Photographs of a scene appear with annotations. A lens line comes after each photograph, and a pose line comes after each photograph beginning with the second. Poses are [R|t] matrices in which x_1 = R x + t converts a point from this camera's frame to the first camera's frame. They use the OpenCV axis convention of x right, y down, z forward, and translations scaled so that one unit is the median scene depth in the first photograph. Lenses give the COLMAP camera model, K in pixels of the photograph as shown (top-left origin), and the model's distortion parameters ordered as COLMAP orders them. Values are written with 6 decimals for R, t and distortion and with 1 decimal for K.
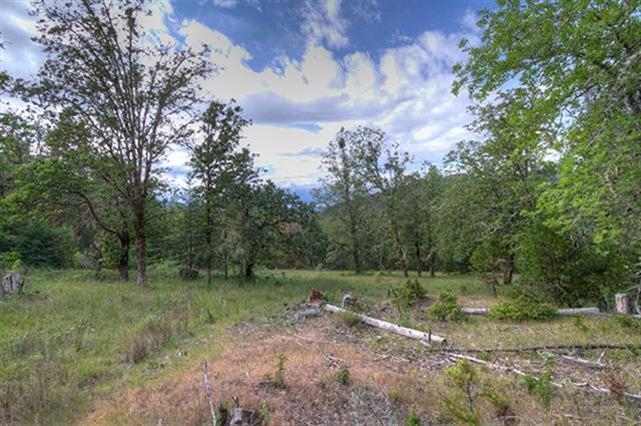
lens RADIAL K [[324.0, 0, 321.1], [0, 324.0, 217.0], [0, 0, 1]] dist [-0.013423, 0.001054]
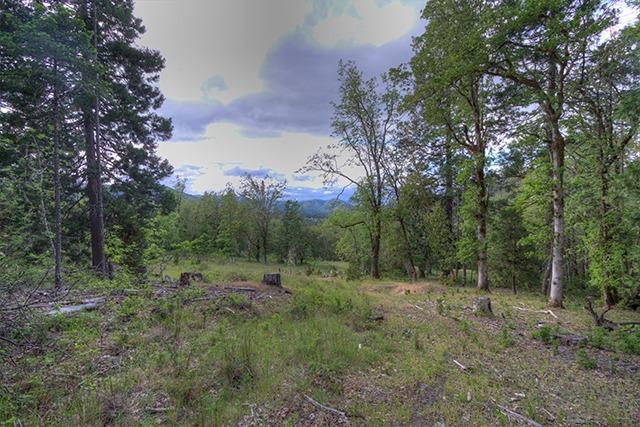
lens RADIAL K [[295.5, 0, 315.9], [0, 295.5, 217.6], [0, 0, 1]] dist [-0.017336, 0.003051]
pose [[0.959529, 0.001946, -0.281602, 0.604105], [0.001754, 0.999915, 0.012884, -0.233264], [0.281603, -0.012857, 0.959445, -1.357786]]
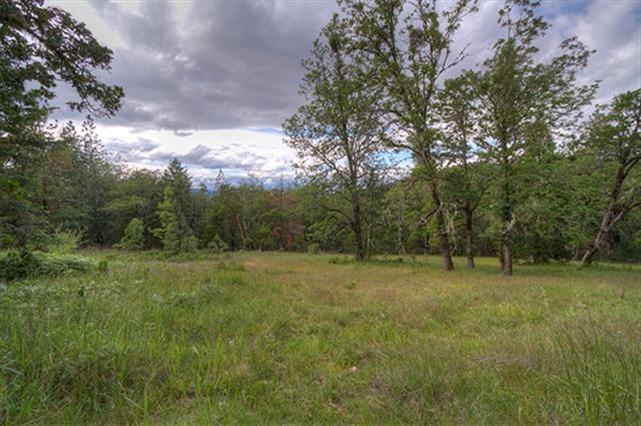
lens RADIAL K [[296.0, 0, 320.3], [0, 296.0, 215.2], [0, 0, 1]] dist [-0.017336, 0.003051]
pose [[0.996892, 0.007682, -0.078401, 0.174216], [-0.005229, 0.999492, 0.031448, 0.162954], [0.078602, -0.030941, 0.996426, 0.958716]]
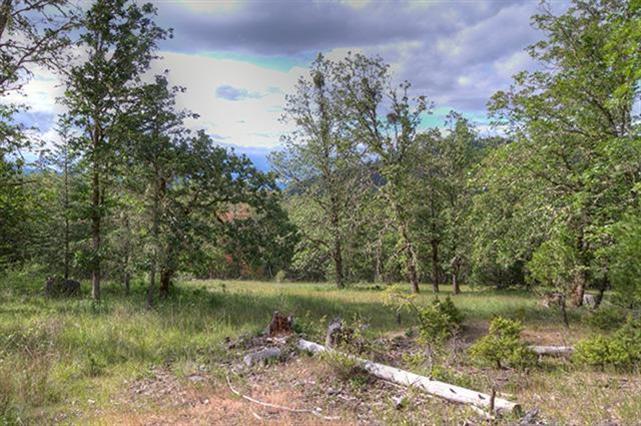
lens RADIAL K [[501.3, 0, 320.2], [0, 501.3, 217.8], [0, 0, 1]] dist [0.000852, 0.016515]
pose [[0.996986, 0.015328, 0.076057, -0.009002], [-0.018081, 0.999201, 0.035646, 0.008720], [-0.075450, -0.036914, 0.996466, 0.051208]]
